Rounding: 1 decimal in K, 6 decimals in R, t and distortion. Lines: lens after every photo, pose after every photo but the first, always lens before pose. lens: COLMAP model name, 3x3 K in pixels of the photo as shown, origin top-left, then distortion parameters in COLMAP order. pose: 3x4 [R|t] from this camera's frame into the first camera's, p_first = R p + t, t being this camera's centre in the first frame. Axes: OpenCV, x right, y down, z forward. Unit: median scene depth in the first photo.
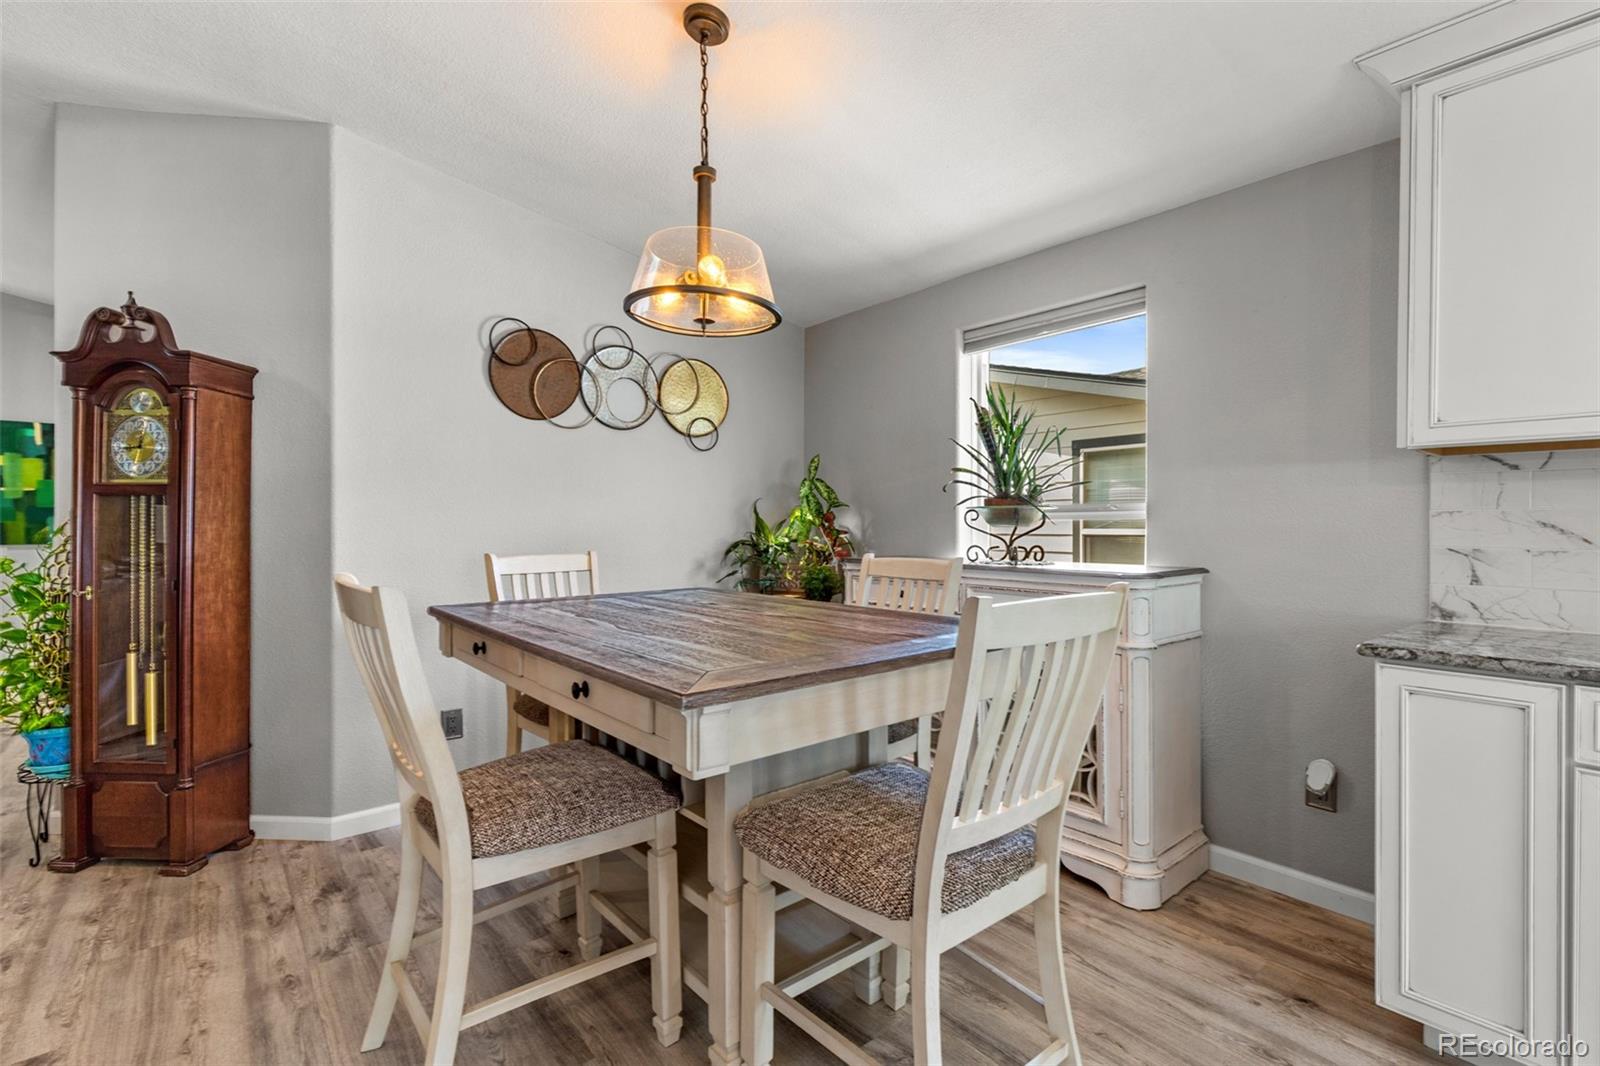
lens RADIAL K [[734.6, 0, 800.0], [0, 734.6, 533.0], [0, 0, 1]] dist [-0.000919, 0.000069]
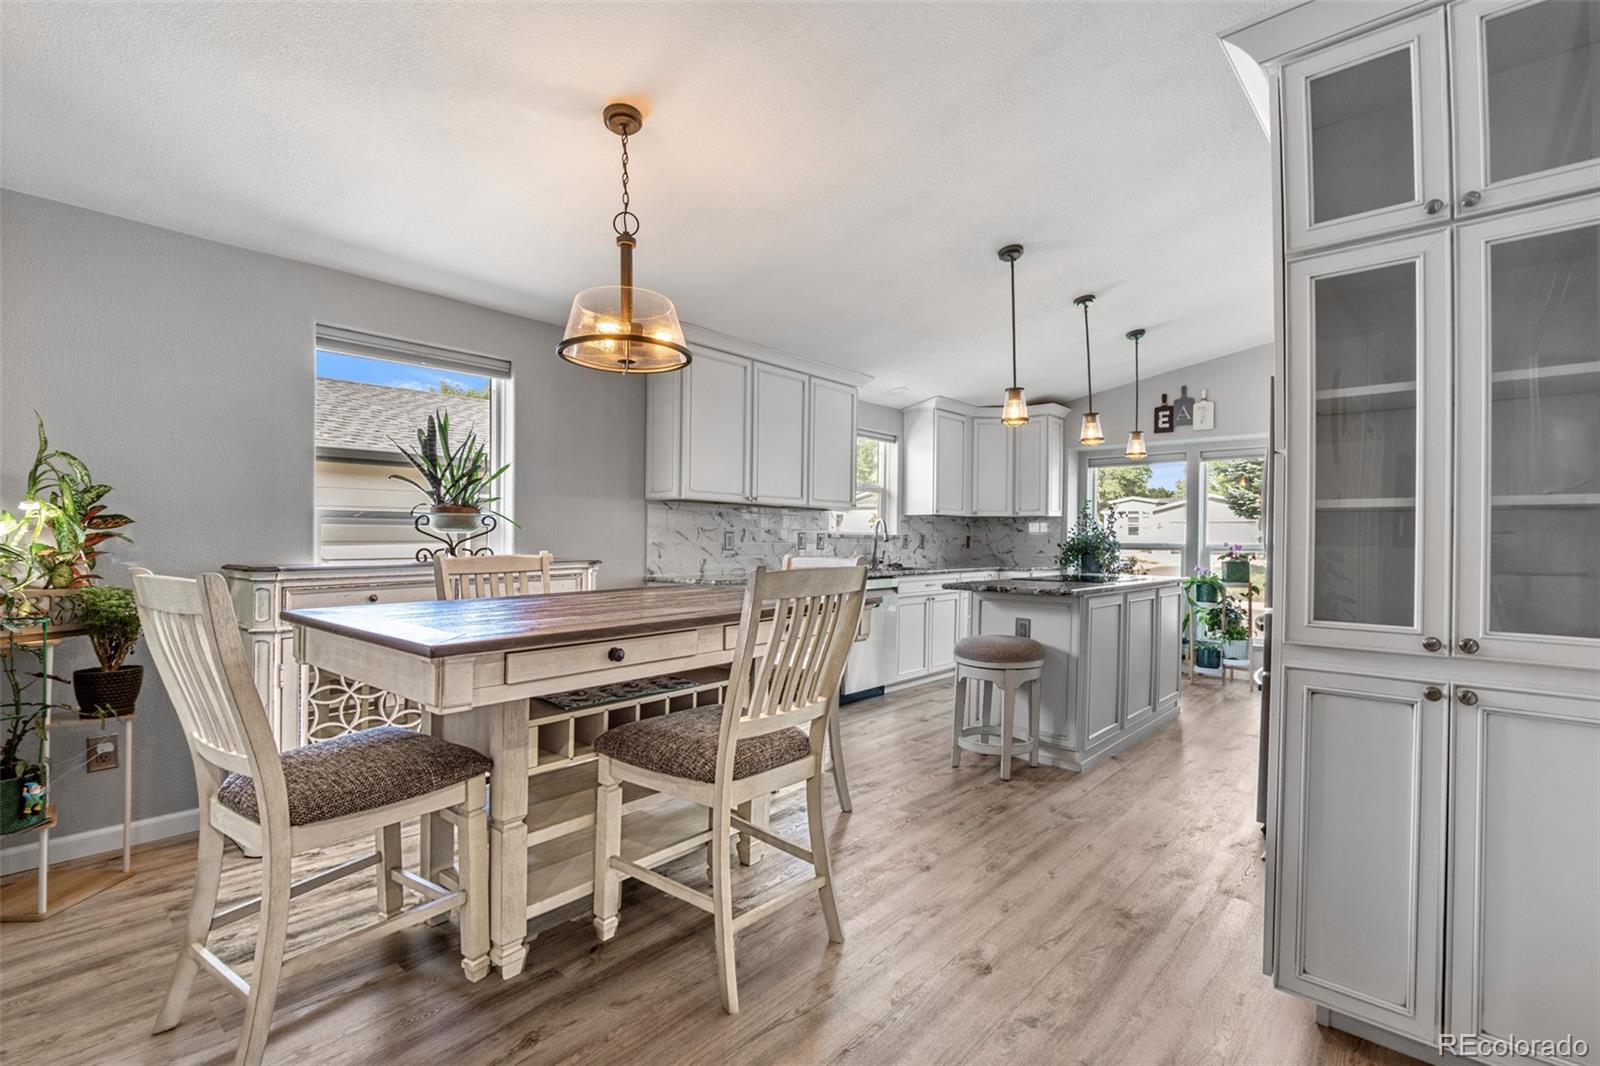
lens RADIAL K [[685.3, 0, 794.3], [0, 685.3, 550.0], [0, 0, 1]] dist [-0.035486, 0.000054]
pose [[-0.104838, -0.017218, 0.994340, -1.031515], [0.006992, 0.999813, 0.018050, 0.007292], [-0.994465, 0.008844, -0.104698, 0.669809]]
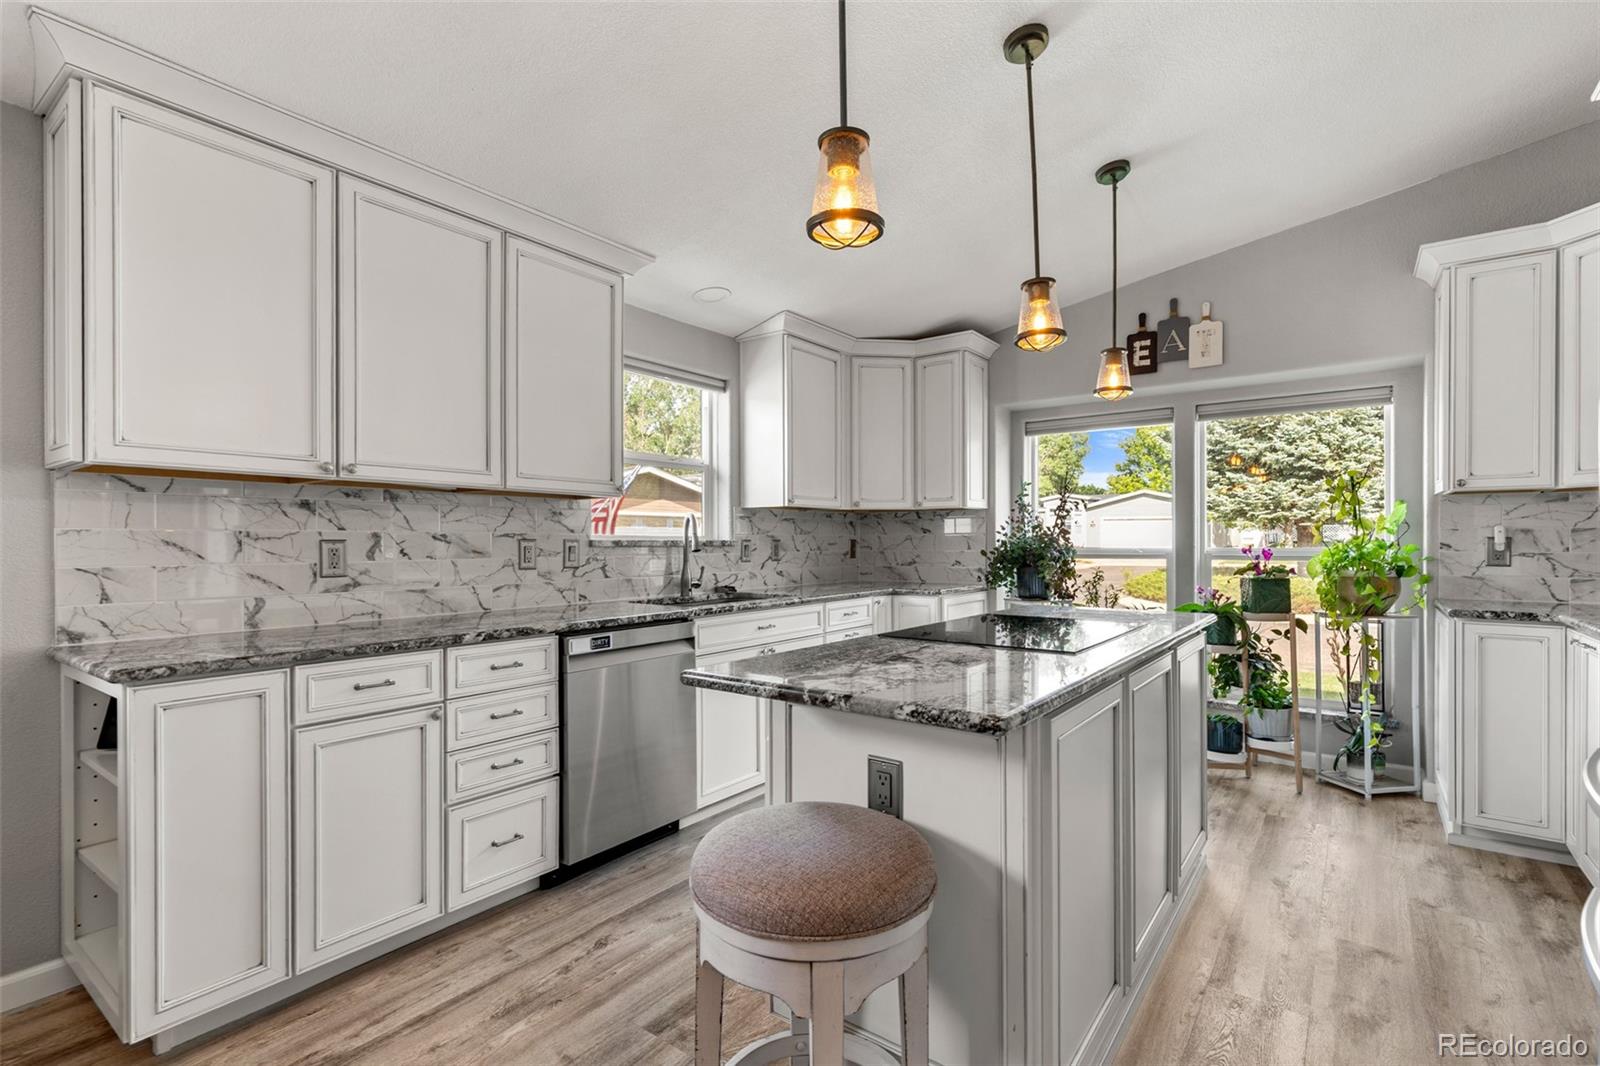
lens RADIAL K [[732.8, 0, 803.1], [0, 732.8, 550.2], [0, 0, 1]] dist [0.001212, 0.000372]
pose [[-0.225038, -0.012144, 0.974274, -0.229582], [0.017964, 0.999701, 0.016610, -0.001359], [-0.974184, 0.021240, -0.224753, 0.241751]]
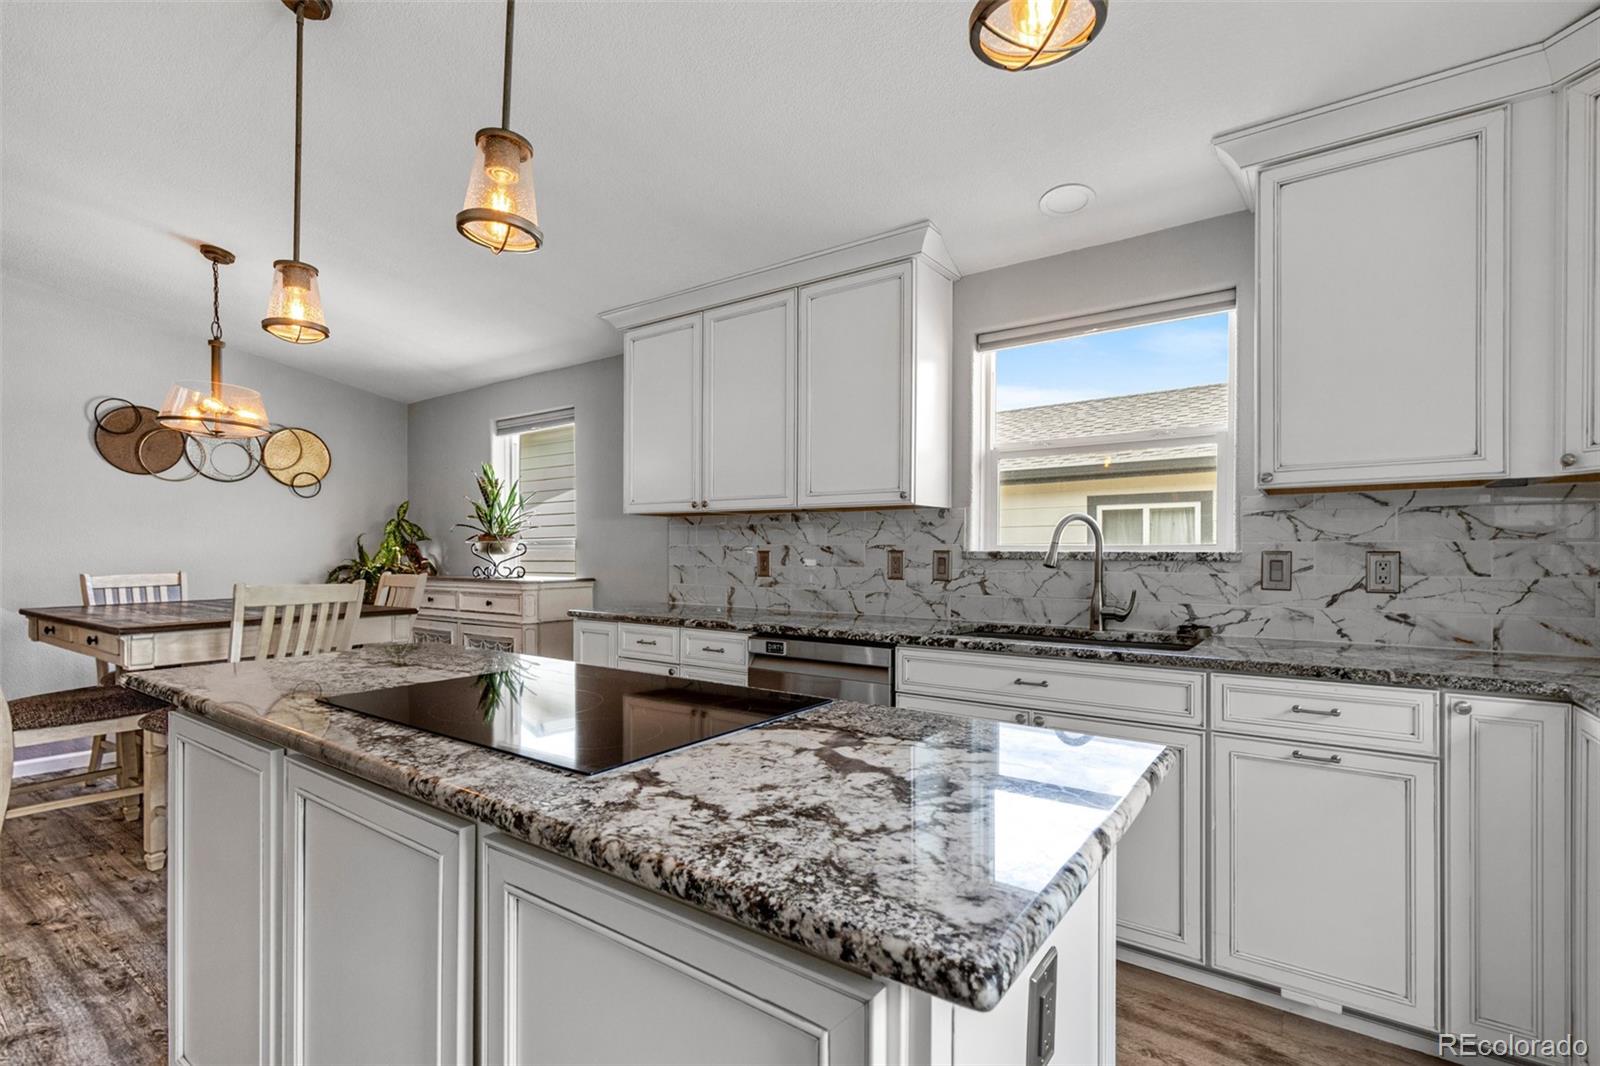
lens RADIAL K [[732.8, 0, 803.1], [0, 732.8, 550.2], [0, 0, 1]] dist [0.001212, 0.000372]
pose [[0.965381, 0.002894, 0.260828, 0.603078], [0.001886, 0.999835, -0.018076, 0.015183], [-0.260837, 0.017942, 0.965216, -0.795994]]
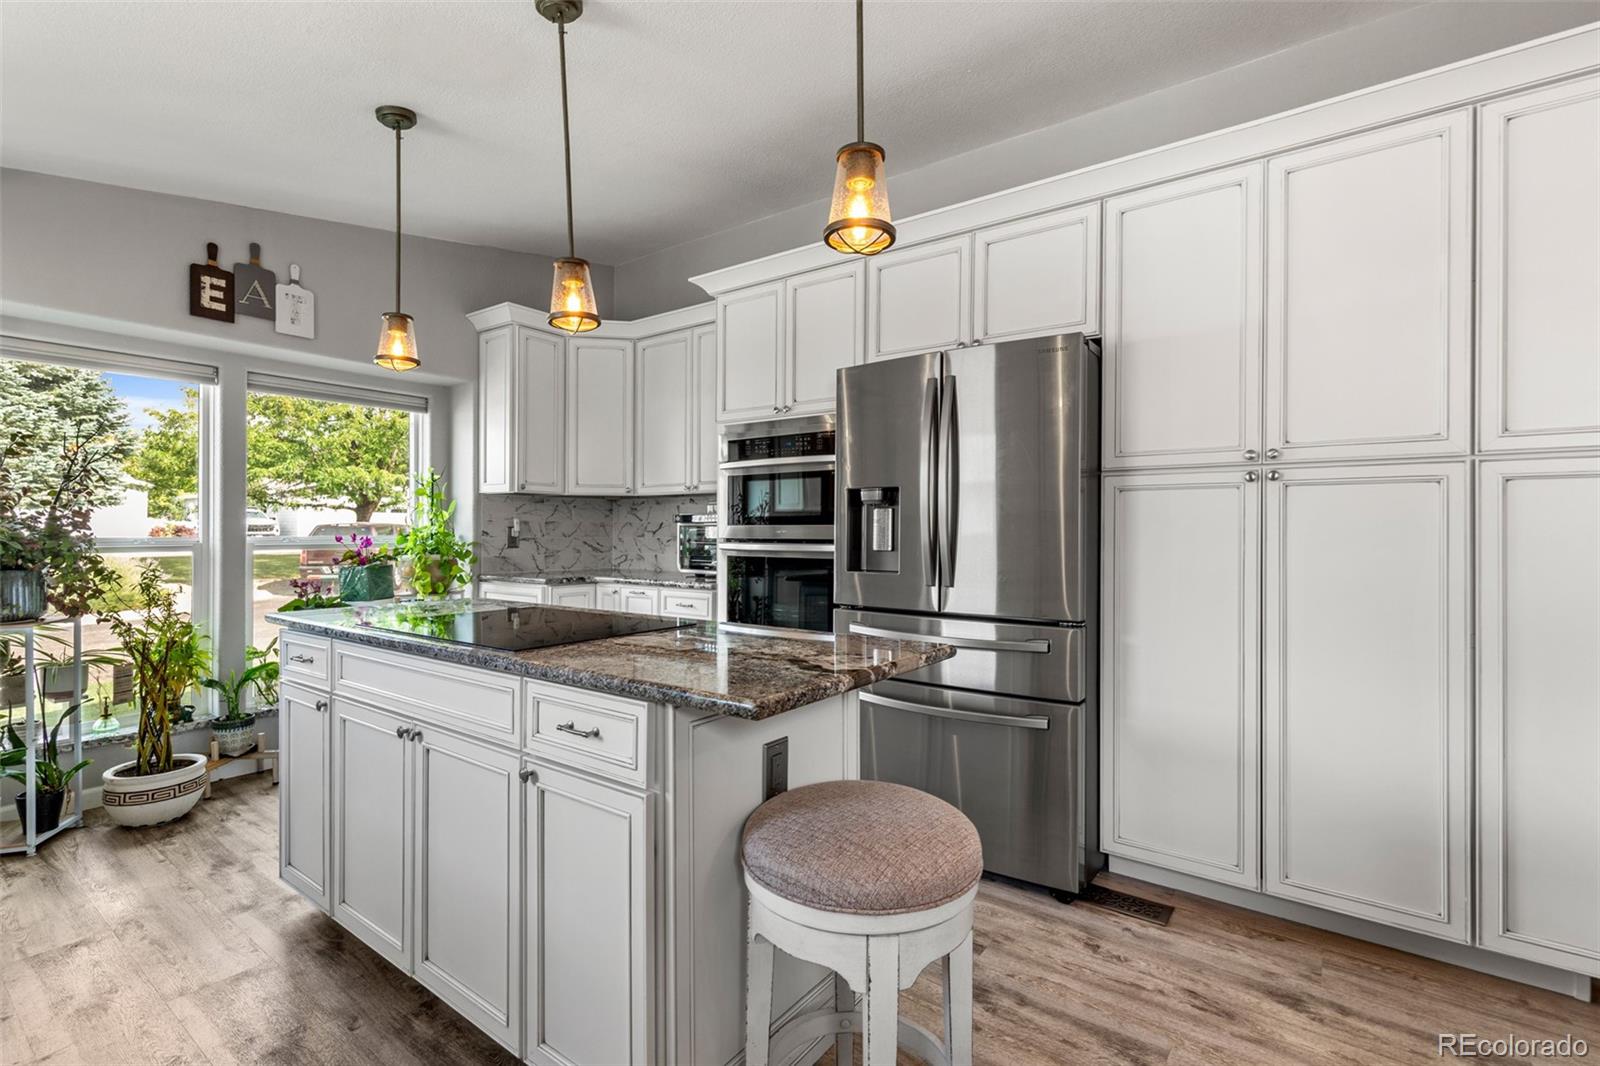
lens RADIAL K [[734.6, 0, 800.0], [0, 734.6, 533.0], [0, 0, 1]] dist [-0.000919, 0.000069]
pose [[-0.972196, -0.001584, -0.234165, 0.477812], [-0.006173, 0.999803, 0.018867, -0.003992], [0.234089, 0.019788, -0.972014, 0.647130]]
